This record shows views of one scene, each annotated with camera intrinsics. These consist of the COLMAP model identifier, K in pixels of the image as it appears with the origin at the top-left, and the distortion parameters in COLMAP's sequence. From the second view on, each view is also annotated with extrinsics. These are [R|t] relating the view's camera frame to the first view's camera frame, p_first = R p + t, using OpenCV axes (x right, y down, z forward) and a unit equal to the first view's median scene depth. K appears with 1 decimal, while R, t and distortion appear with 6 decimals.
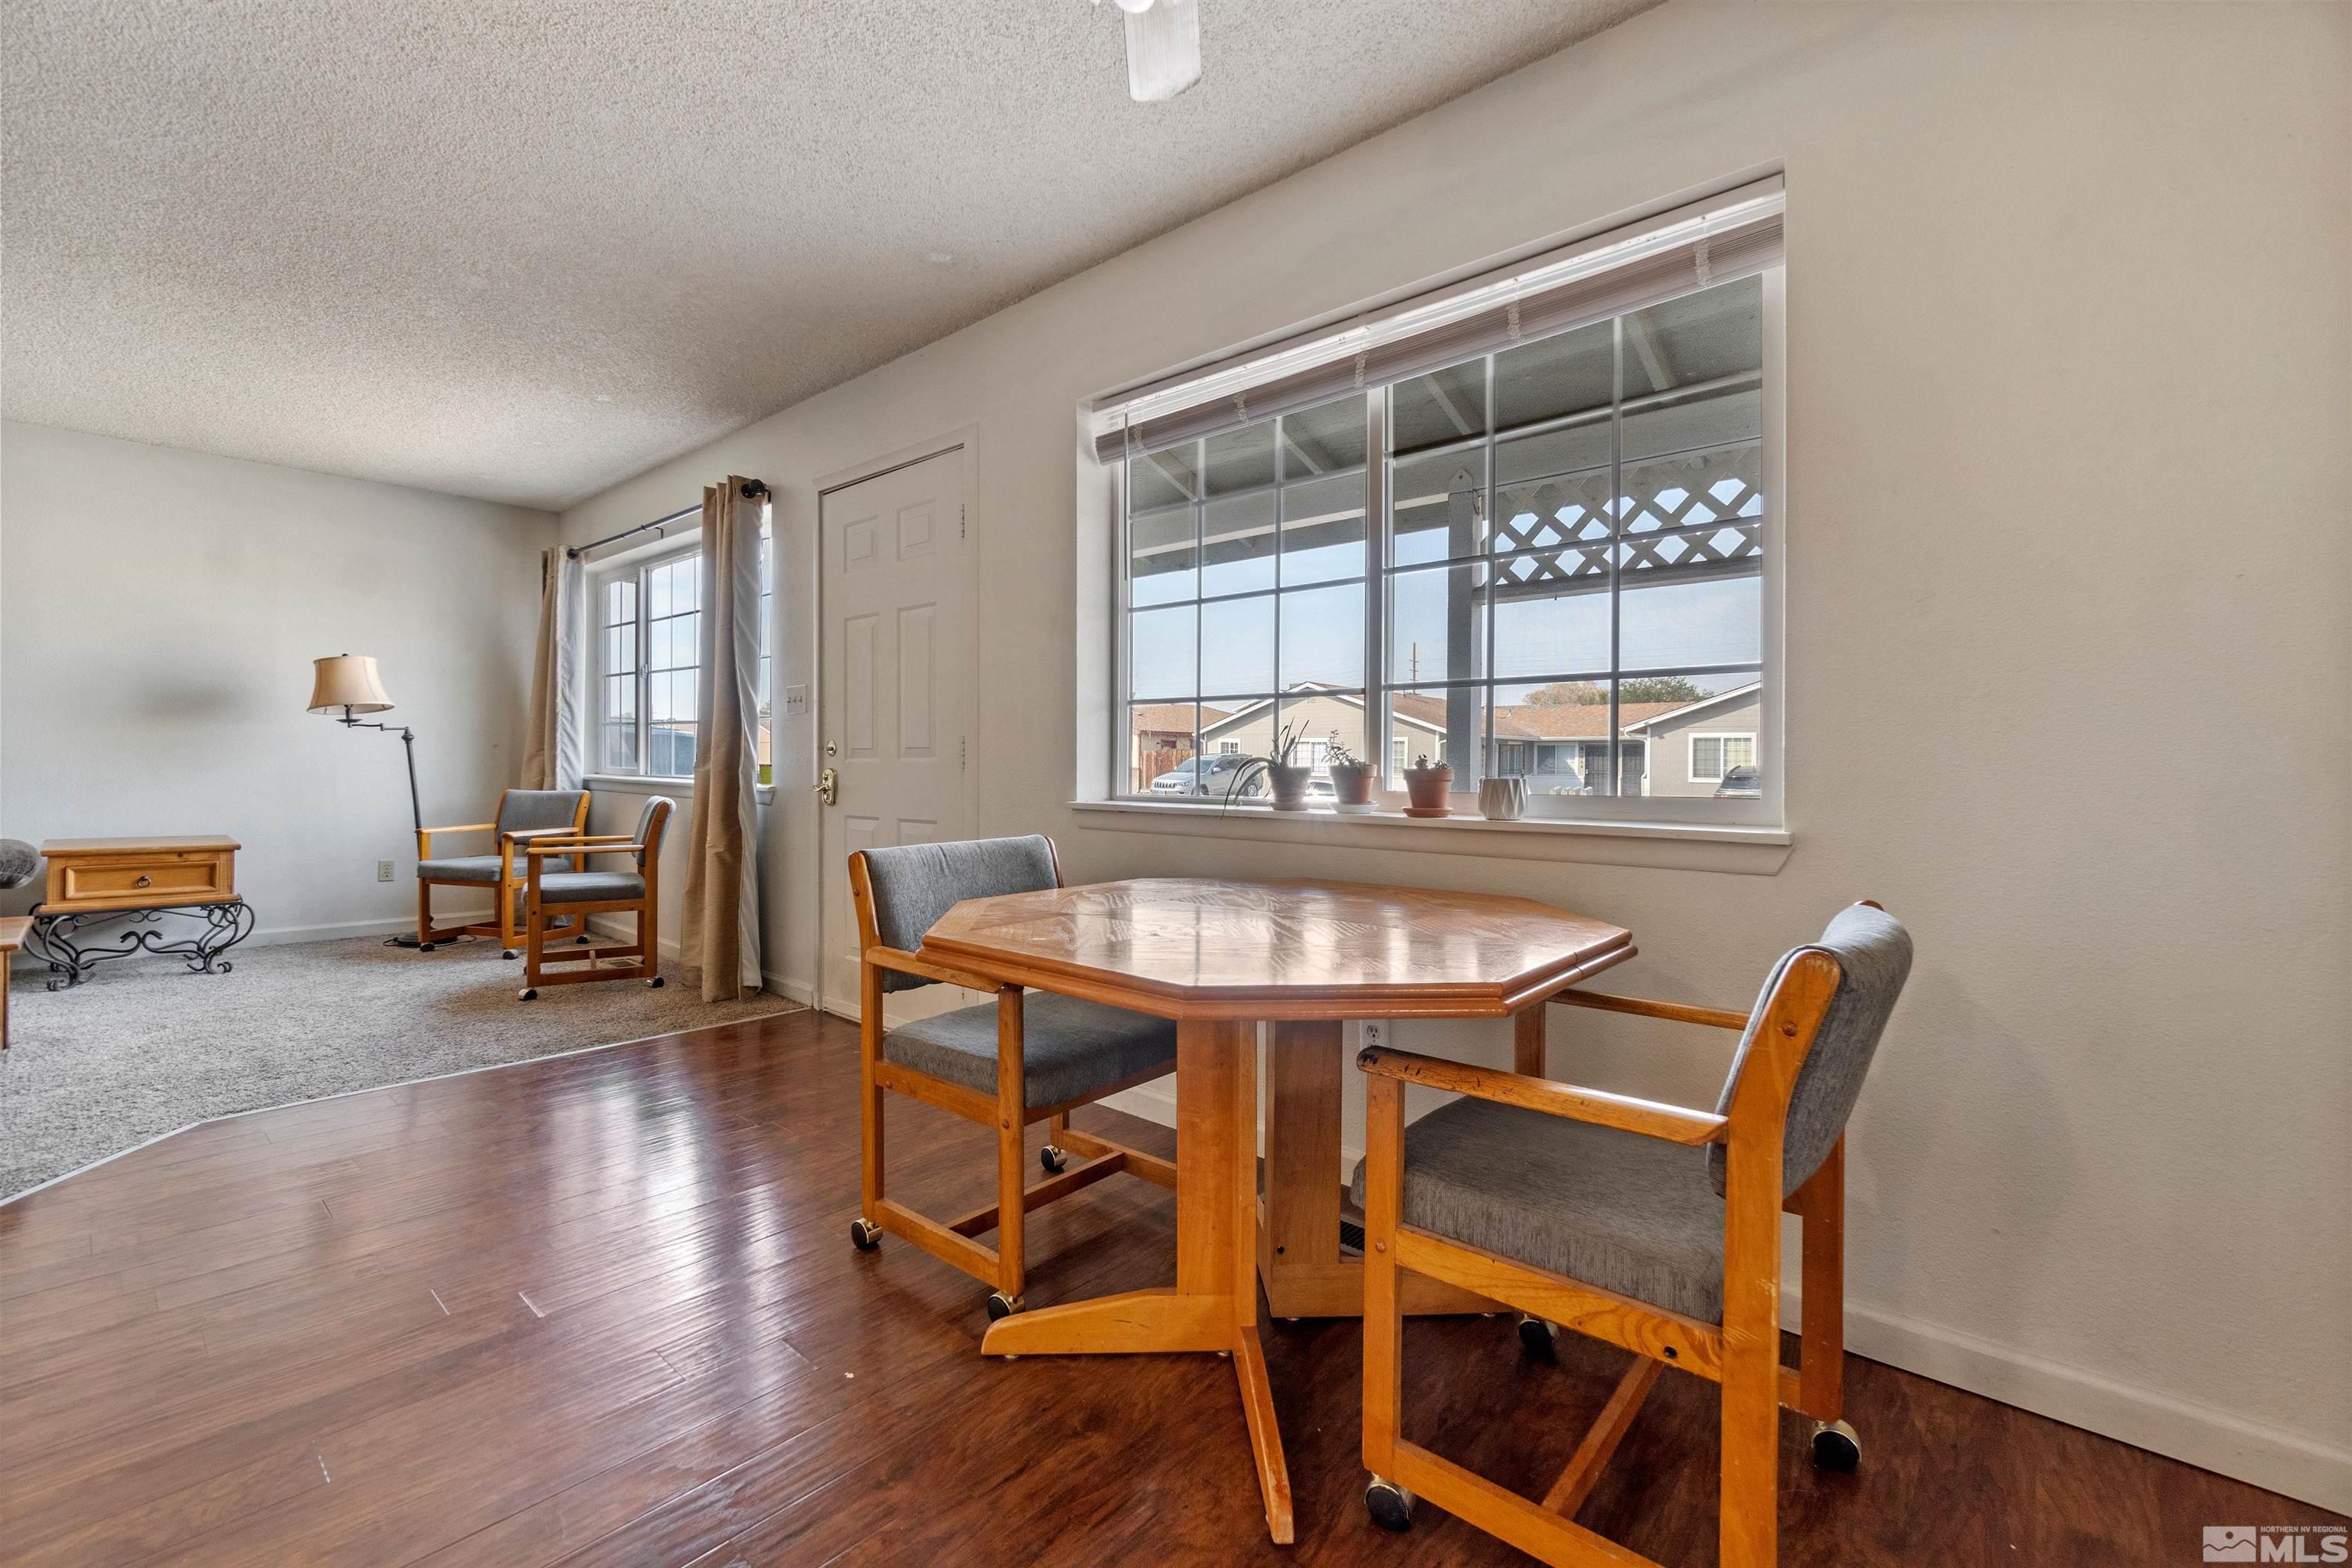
lens RADIAL K [[1027.7, 0, 1166.5], [0, 1027.7, 763.0], [0, 0, 1]] dist [-0.004146, 0.000042]
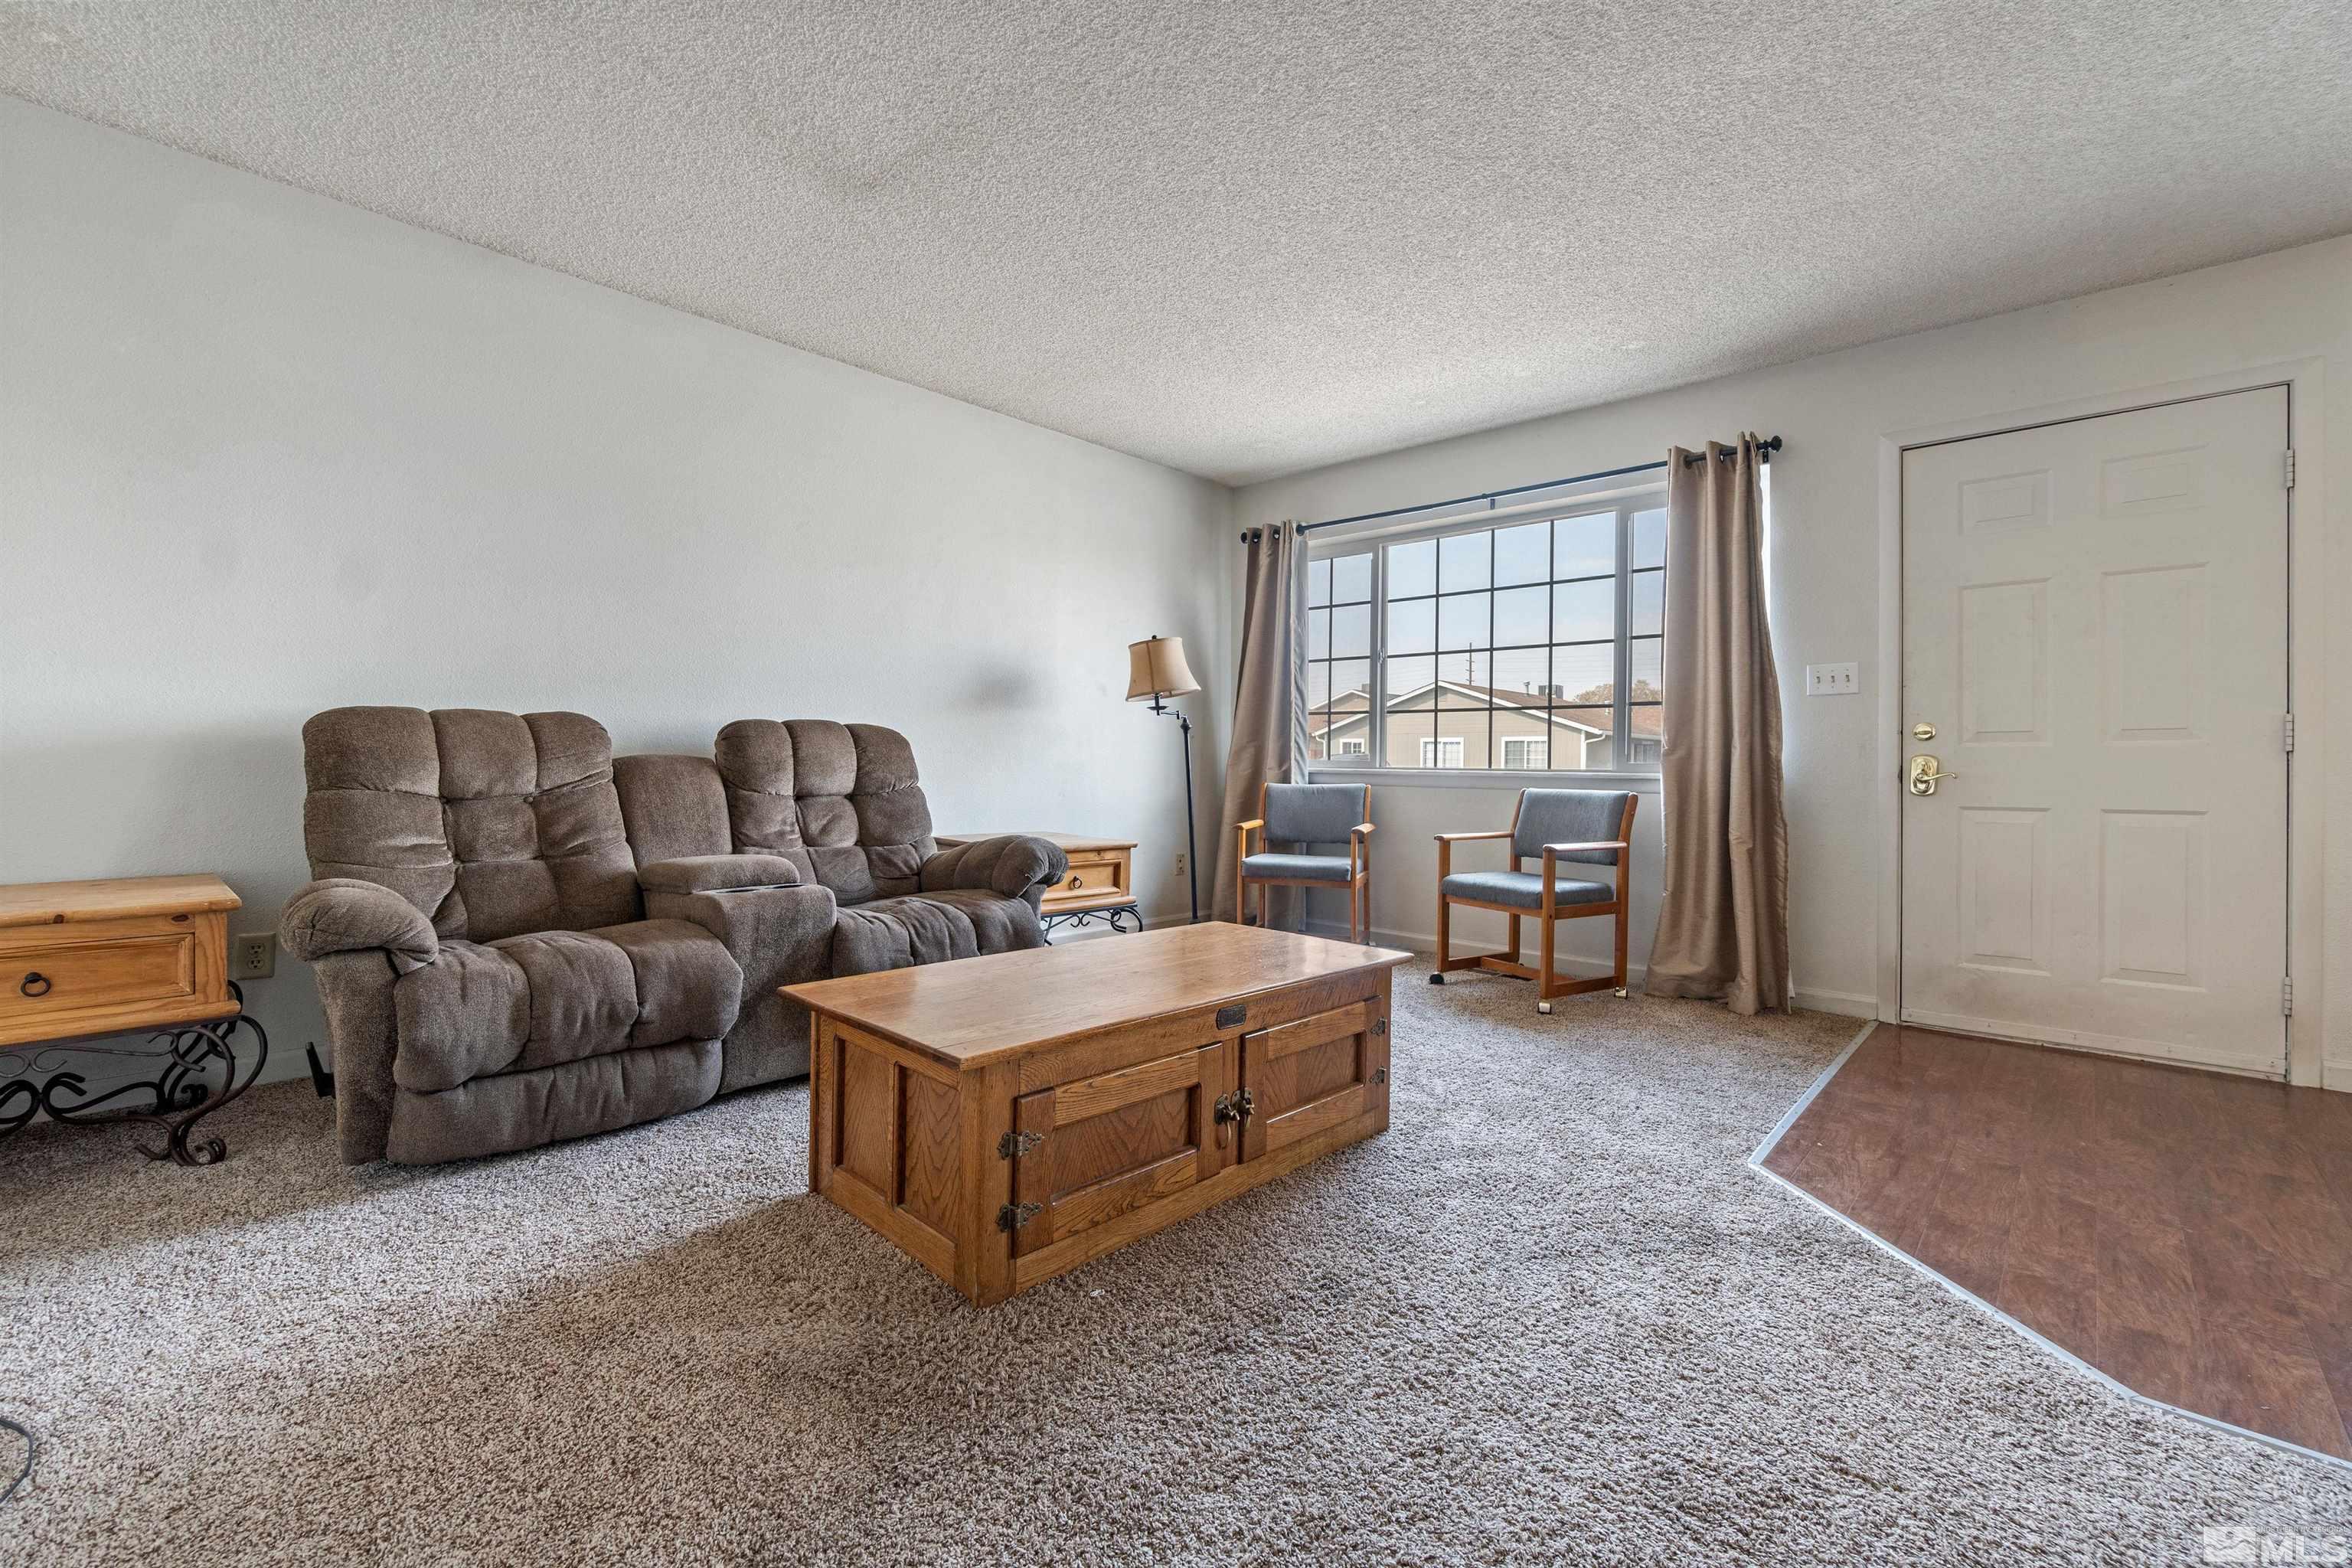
lens RADIAL K [[1018.7, 0, 1143.9], [0, 1018.7, 767.7], [0, 0, 1]] dist [-0.002819, 0.000572]
pose [[0.999426, -0.000674, -0.033877, -1.245722], [0.000787, 0.999994, 0.003328, 0.015571], [0.033874, -0.003353, 0.999420, 0.136402]]
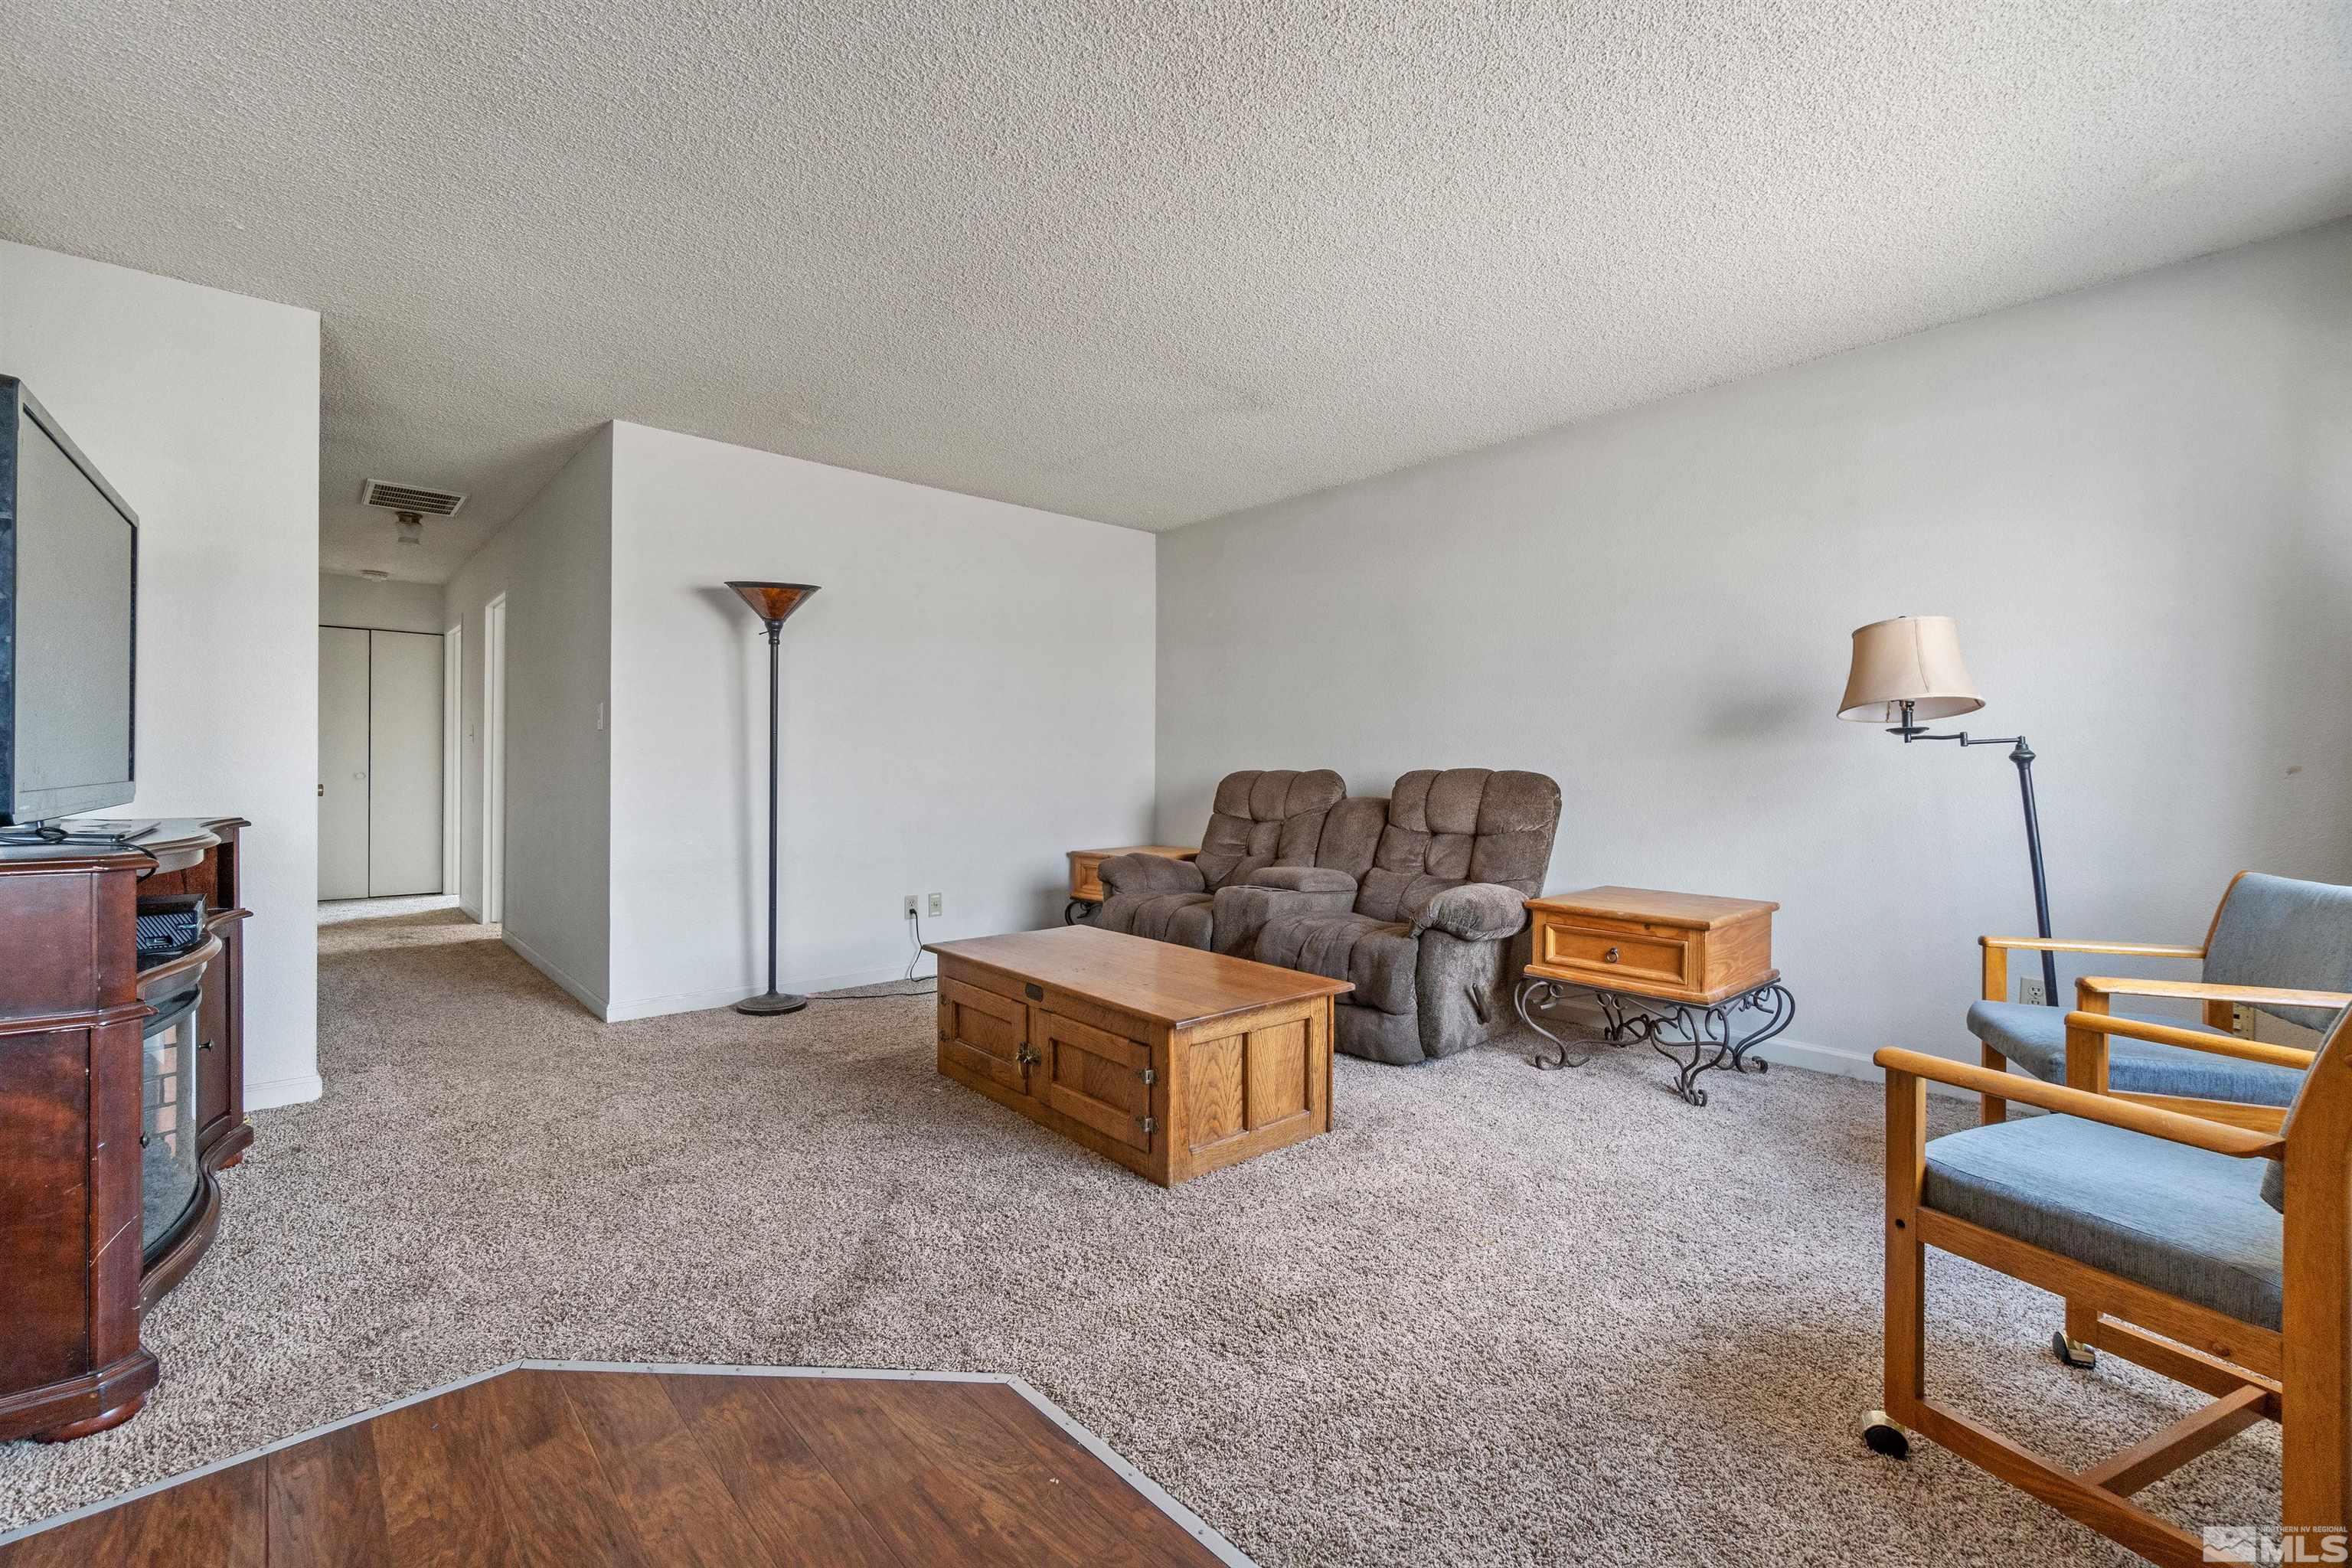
lens RADIAL K [[1018.7, 0, 1174.2], [0, 1018.7, 774.3], [0, 0, 1]] dist [-0.002819, 0.000572]
pose [[-0.108688, 0.000140, -0.994076, -0.285461], [0.000277, 1.000000, 0.000110, -0.026324], [0.994076, -0.000264, -0.108688, 1.038083]]
